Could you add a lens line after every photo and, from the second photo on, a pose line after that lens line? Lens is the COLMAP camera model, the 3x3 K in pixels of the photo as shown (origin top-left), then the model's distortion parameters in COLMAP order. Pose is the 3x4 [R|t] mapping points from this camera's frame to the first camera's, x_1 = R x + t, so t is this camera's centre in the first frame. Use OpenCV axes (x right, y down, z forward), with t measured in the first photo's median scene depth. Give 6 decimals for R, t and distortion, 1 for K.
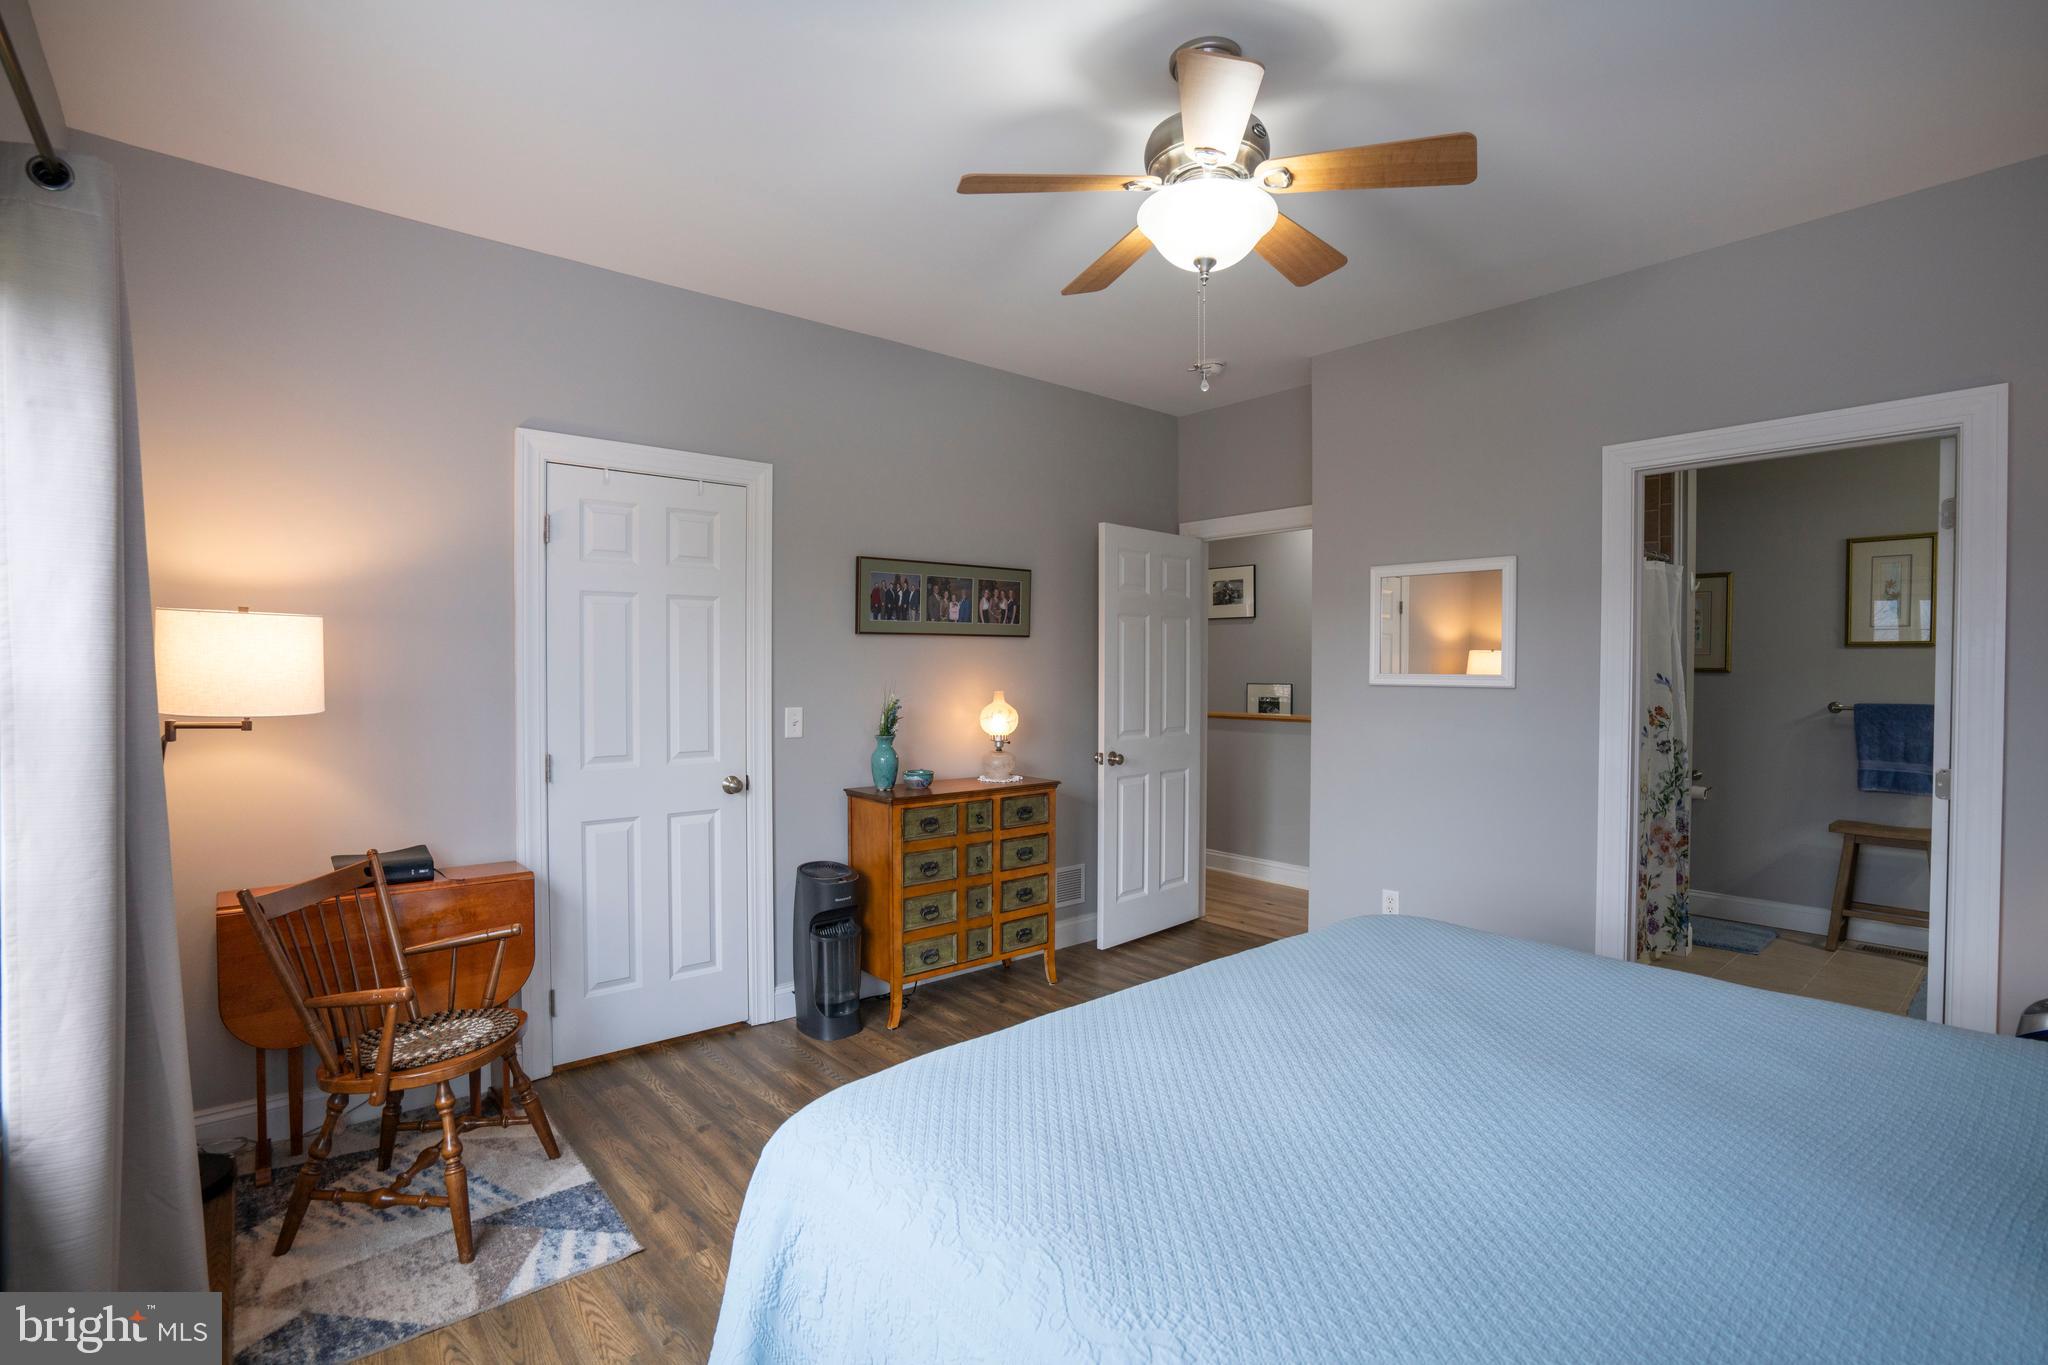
lens RADIAL K [[953.5, 0, 1025.5], [0, 953.5, 678.8], [0, 0, 1]] dist [-0.058360, 0.021733]
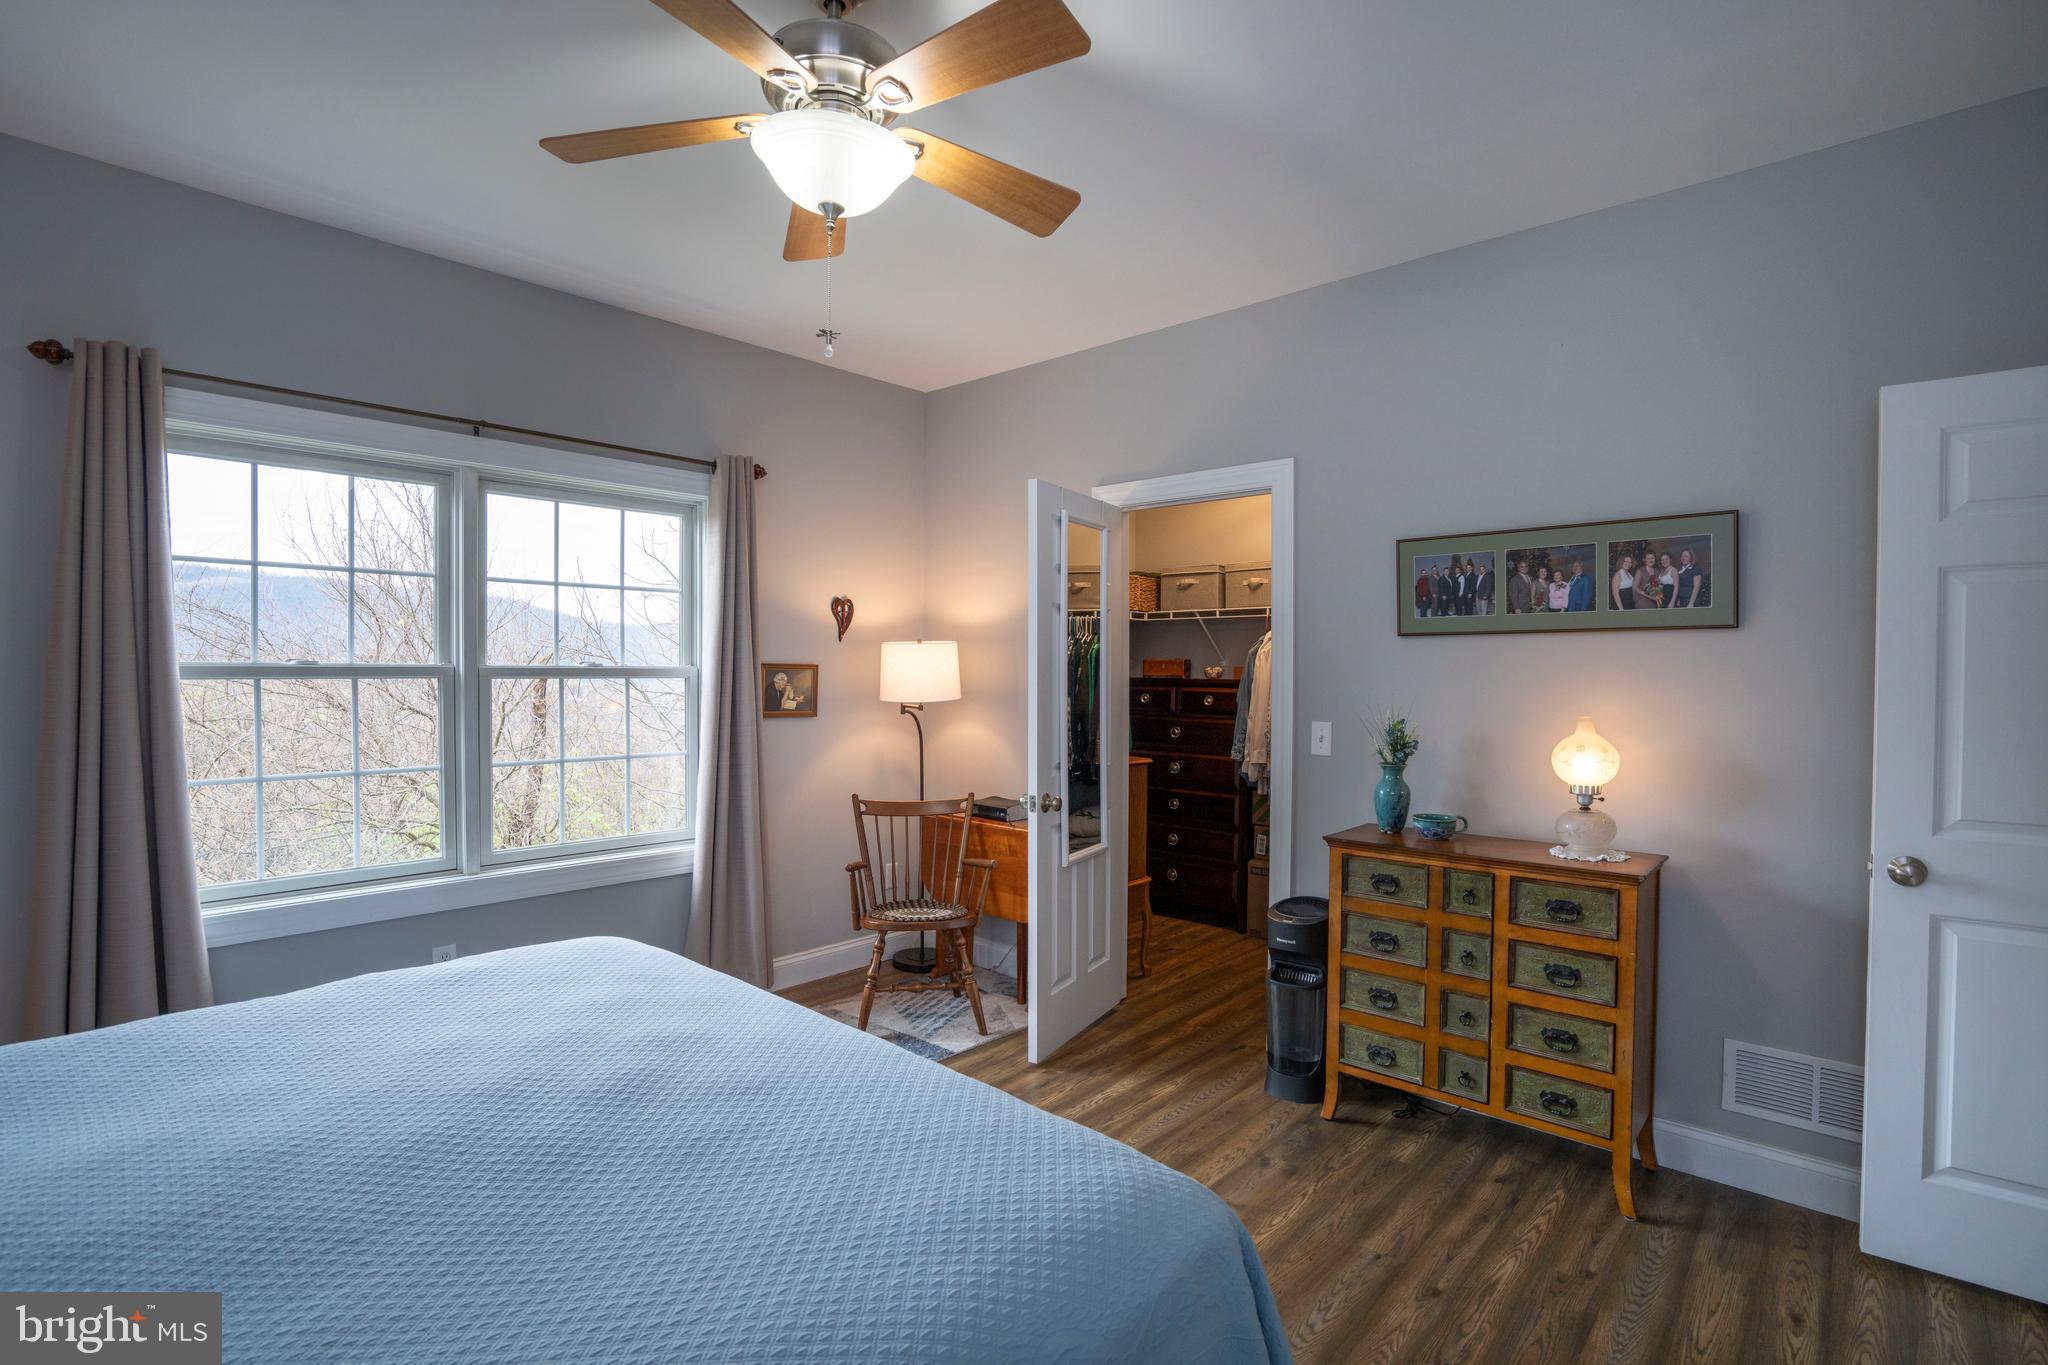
lens RADIAL K [[953.5, 0, 1016.8], [0, 953.5, 687.0], [0, 0, 1]] dist [-0.058360, 0.021733]
pose [[0.126866, 0.011856, -0.991849, 0.555896], [-0.020941, 0.999738, 0.009271, -0.004665], [0.991699, 0.019594, 0.127081, 0.554675]]
